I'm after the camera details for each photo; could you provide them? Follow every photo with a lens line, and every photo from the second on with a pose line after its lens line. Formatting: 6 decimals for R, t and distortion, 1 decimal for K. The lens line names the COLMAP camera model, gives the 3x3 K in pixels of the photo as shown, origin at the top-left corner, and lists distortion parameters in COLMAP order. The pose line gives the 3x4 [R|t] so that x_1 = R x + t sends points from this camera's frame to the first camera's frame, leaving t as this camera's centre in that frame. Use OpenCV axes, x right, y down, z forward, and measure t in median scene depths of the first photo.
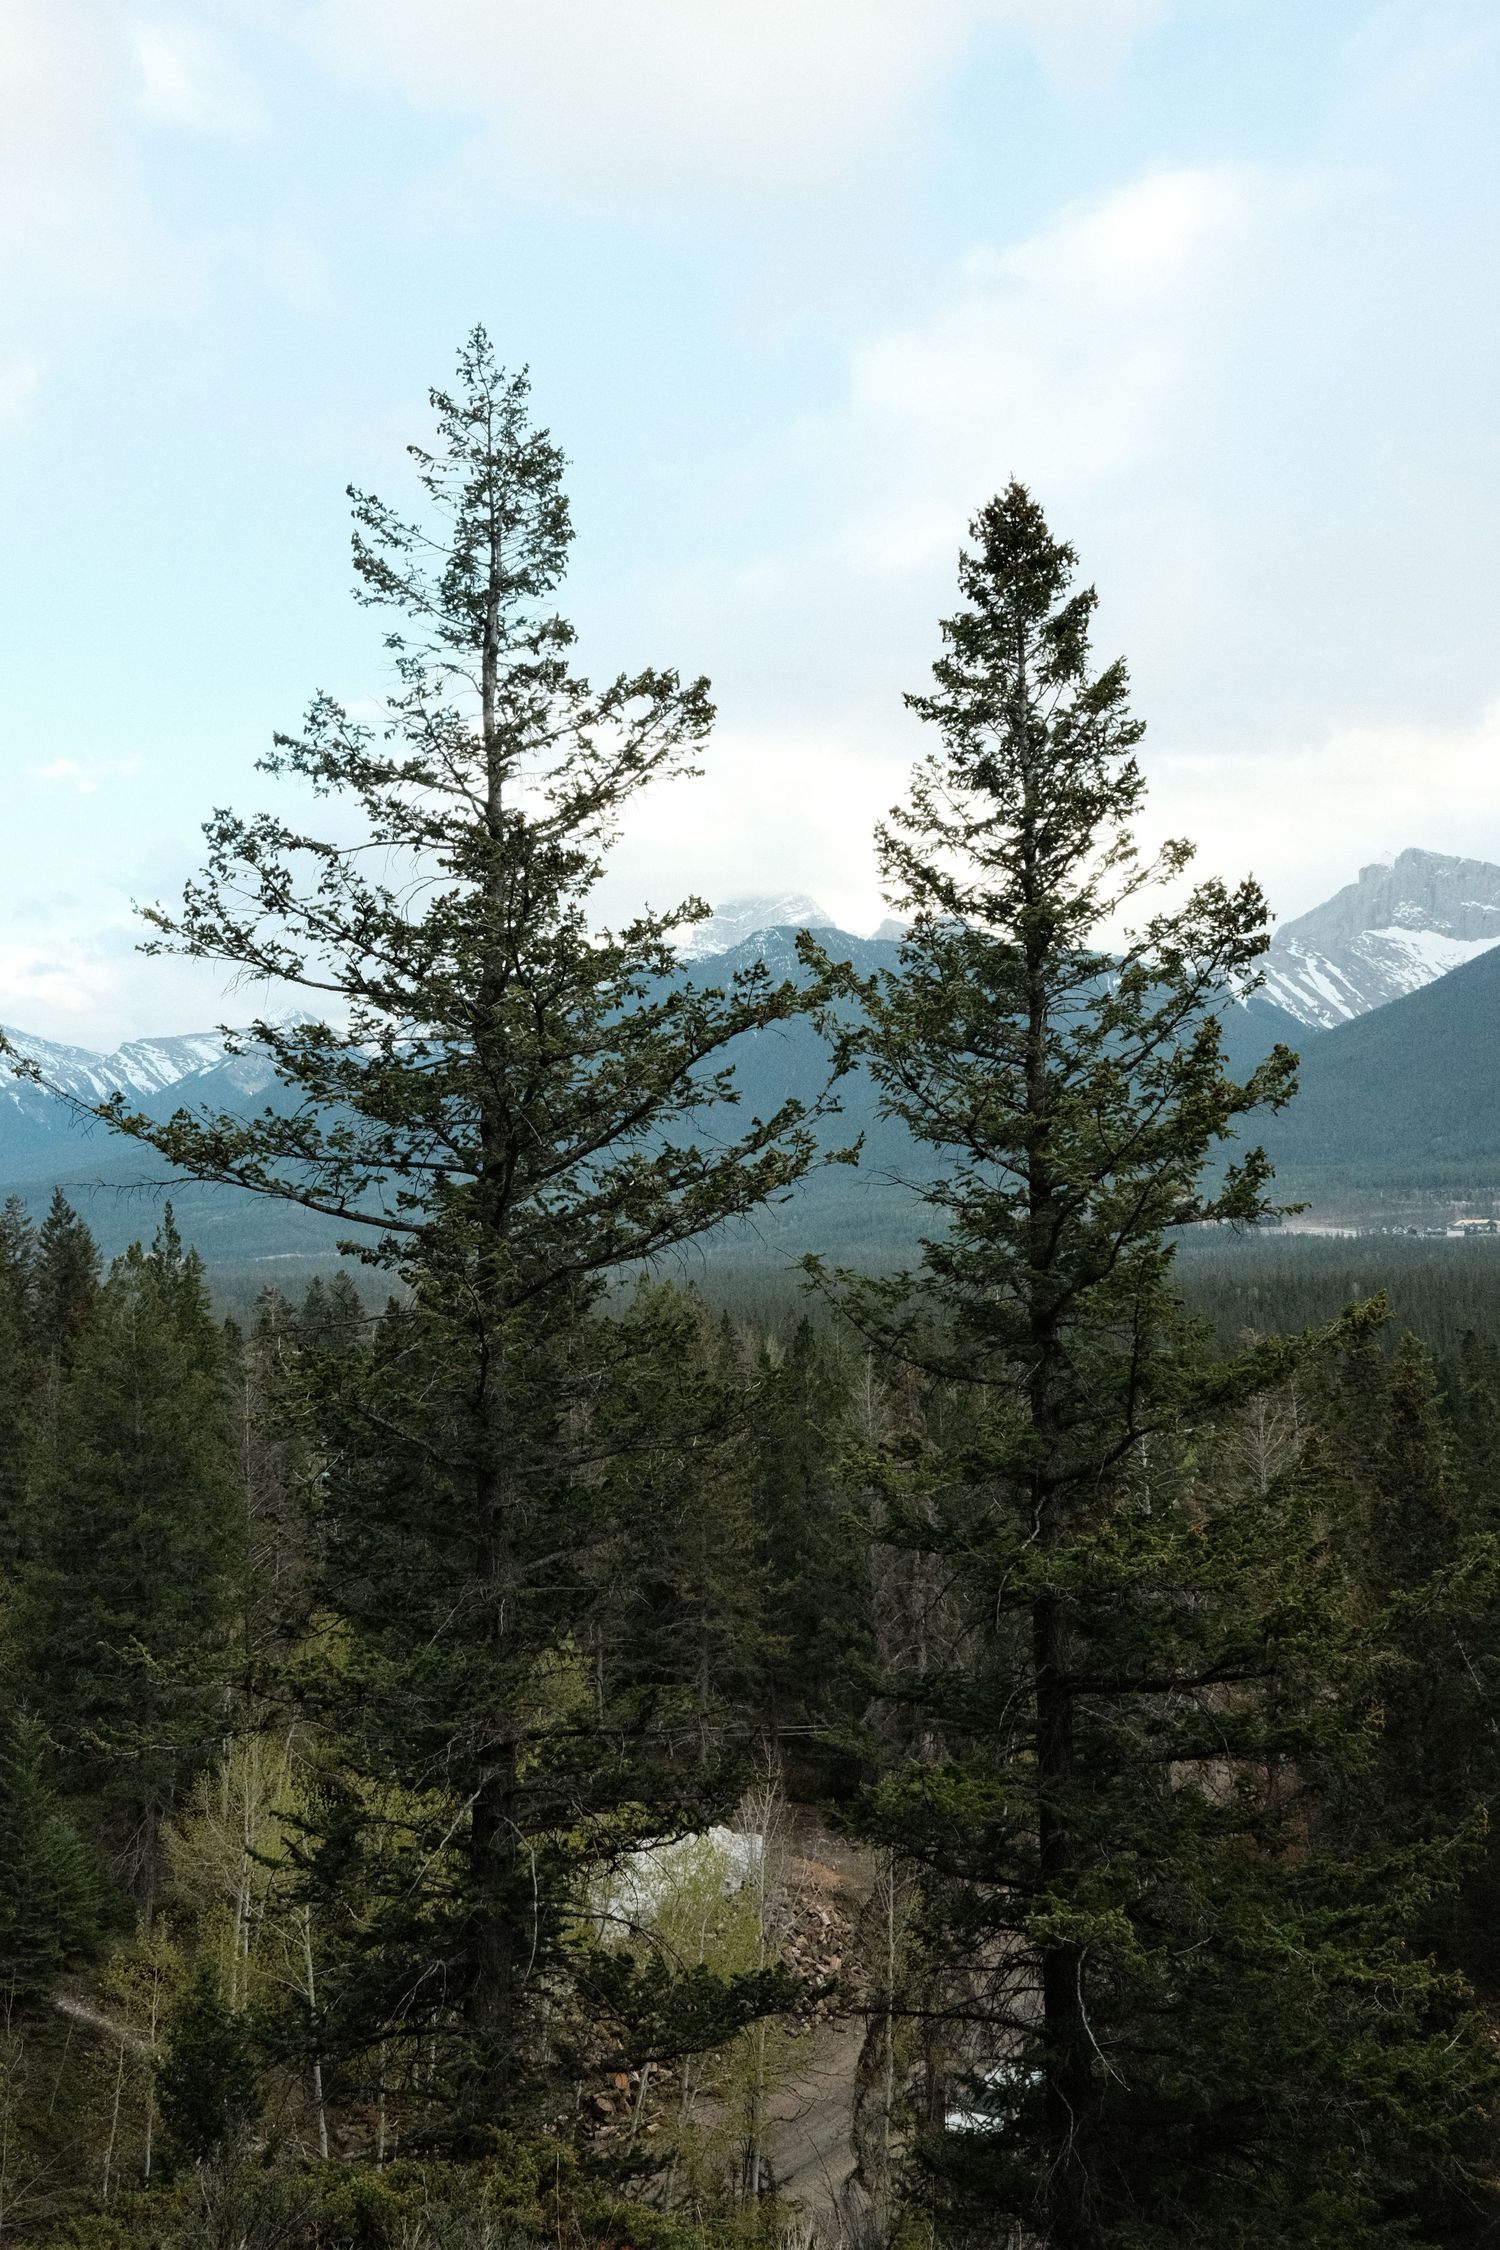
lens RADIAL K [[2372.6, 0, 750.0], [0, 2372.6, 1125.0], [0, 0, 1]] dist [0.005054, 0.014403]
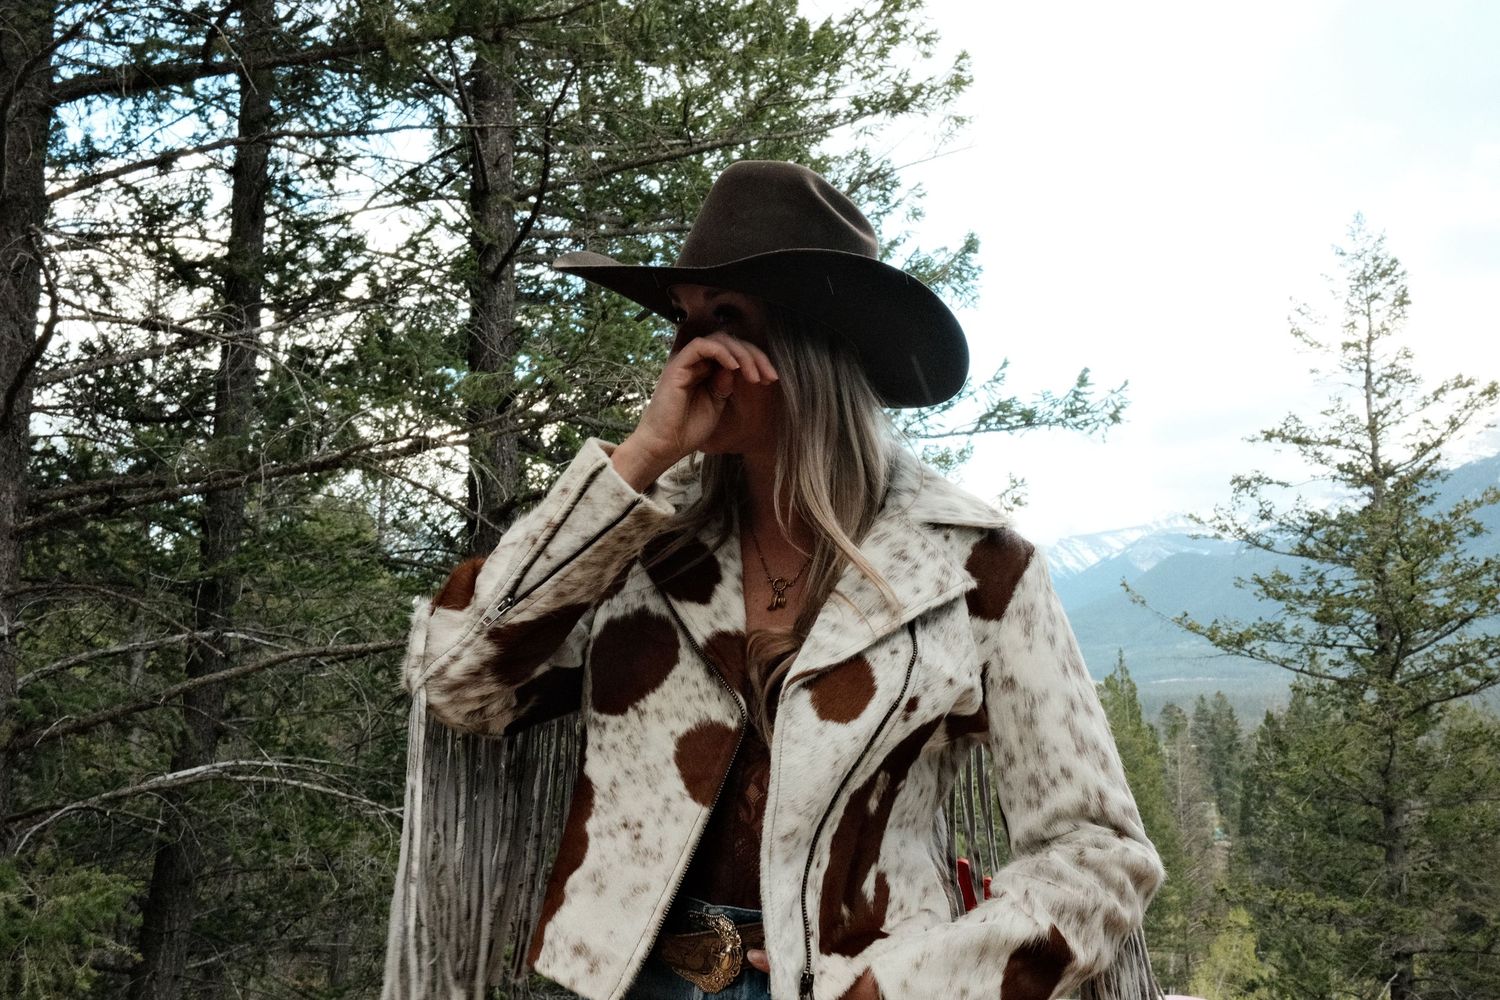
lens RADIAL K [[1581.7, 0, 750.0], [0, 1581.7, 500.0], [0, 0, 1]] dist [0.005054, 0.014403]
pose [[0.898519, -0.044259, -0.436698, -0.005837], [0.018686, 0.997858, -0.062685, -0.029074], [0.438537, 0.048164, 0.897422, -0.358528]]
